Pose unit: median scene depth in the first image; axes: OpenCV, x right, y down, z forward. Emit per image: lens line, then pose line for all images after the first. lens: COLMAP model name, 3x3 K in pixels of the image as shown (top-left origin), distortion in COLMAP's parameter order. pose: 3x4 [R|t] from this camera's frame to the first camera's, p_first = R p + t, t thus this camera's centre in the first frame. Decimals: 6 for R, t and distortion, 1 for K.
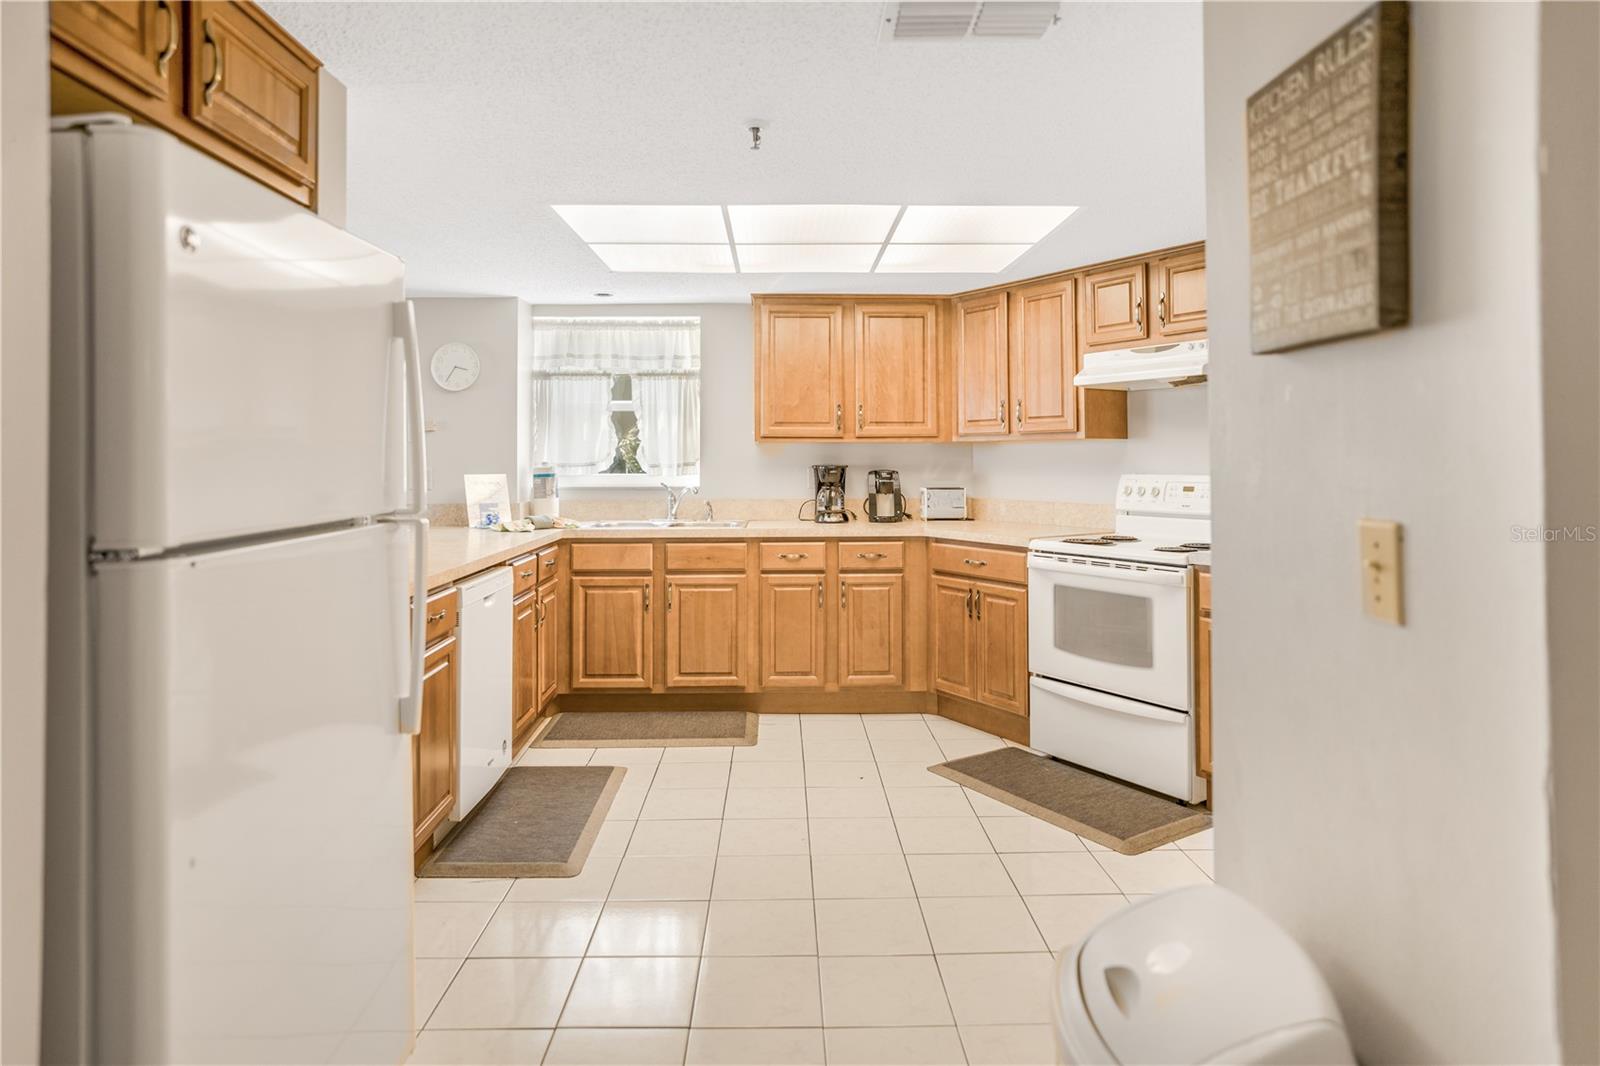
lens RADIAL K [[919.6, 0, 815.5], [0, 919.6, 501.8], [0, 0, 1]] dist [-0.041829, 0.025247]
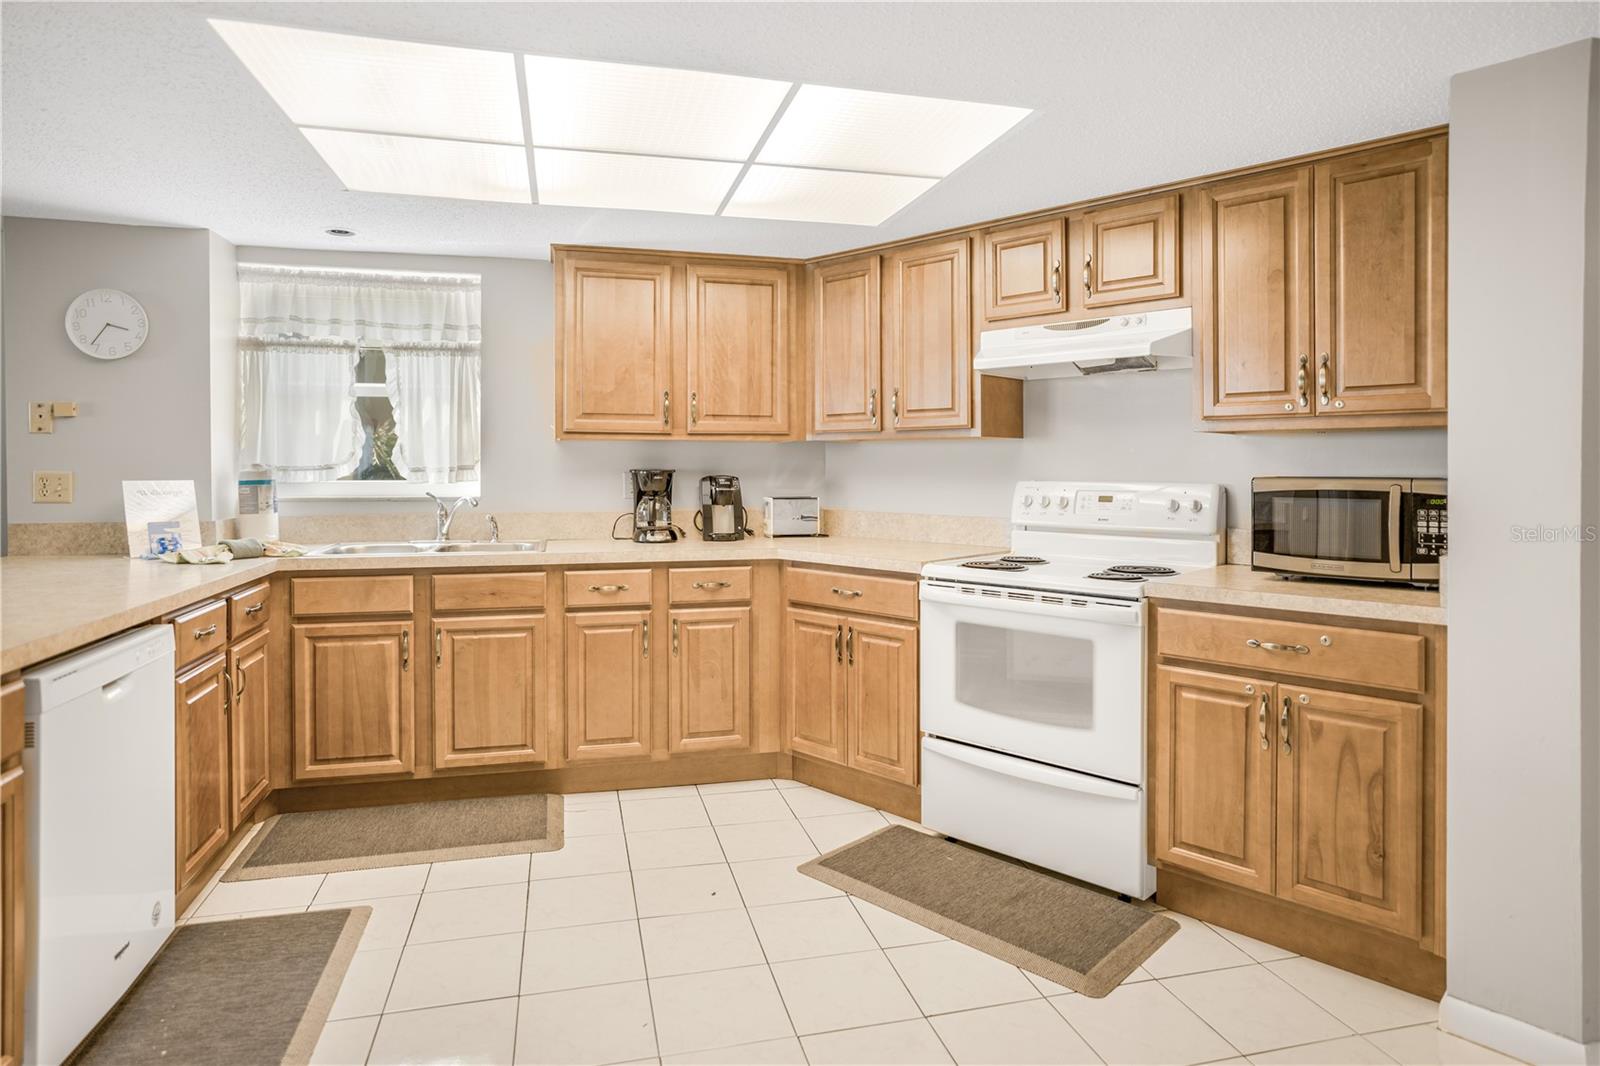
lens RADIAL K [[919.6, 0, 815.5], [0, 919.6, 501.8], [0, 0, 1]] dist [-0.041829, 0.025247]
pose [[0.975079, -0.004355, 0.221814, -0.025703], [0.005961, 0.999961, -0.006573, -0.006583], [-0.221776, 0.007731, 0.975067, 0.218633]]
